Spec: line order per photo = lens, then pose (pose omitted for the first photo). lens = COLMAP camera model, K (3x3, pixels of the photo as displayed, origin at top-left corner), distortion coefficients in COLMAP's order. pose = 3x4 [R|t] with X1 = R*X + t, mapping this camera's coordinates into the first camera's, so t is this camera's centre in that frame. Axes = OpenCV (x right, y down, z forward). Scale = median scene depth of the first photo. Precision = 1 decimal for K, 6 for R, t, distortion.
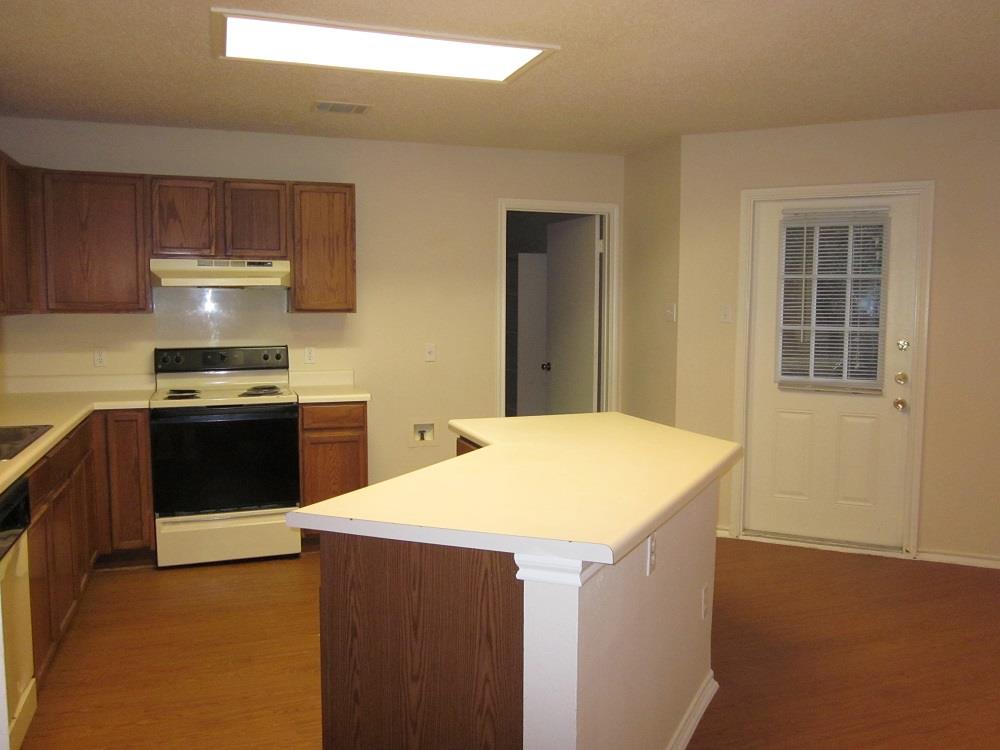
lens RADIAL K [[834.1, 0, 500.0], [0, 834.1, 375.0], [0, 0, 1]] dist [-0.046844, 0.012642]
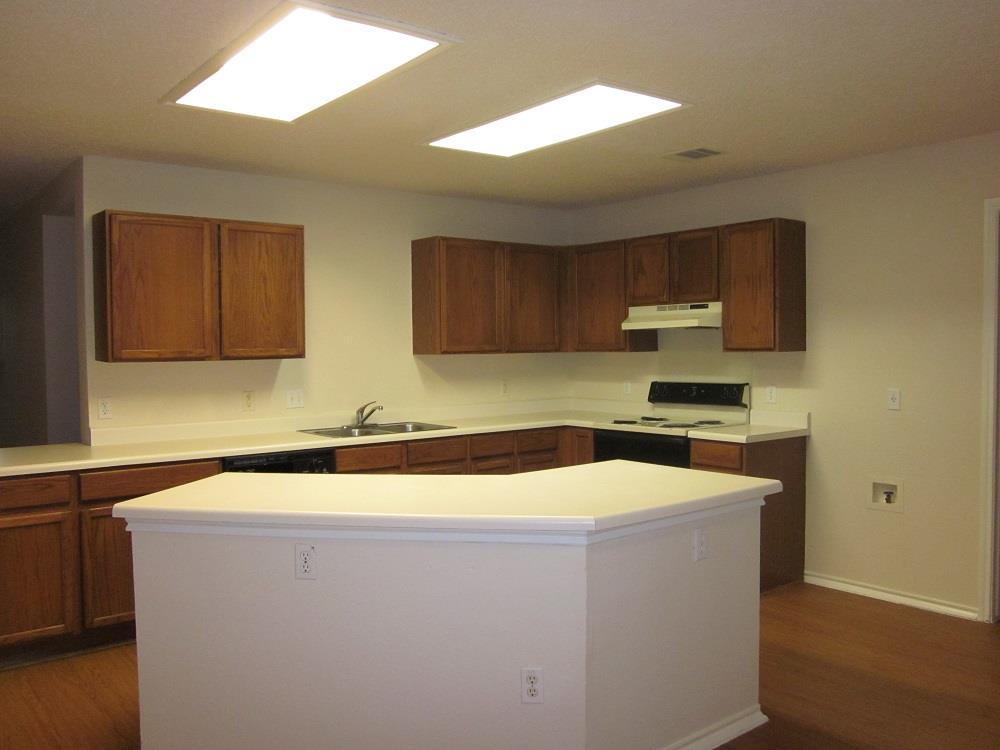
lens RADIAL K [[834.1, 0, 500.0], [0, 834.1, 375.0], [0, 0, 1]] dist [-0.046844, 0.012642]
pose [[0.322968, 0.029602, -0.945947, 0.649211], [-0.062955, 0.997969, 0.009736, -0.039087], [0.944314, 0.056408, 0.324176, 0.409722]]
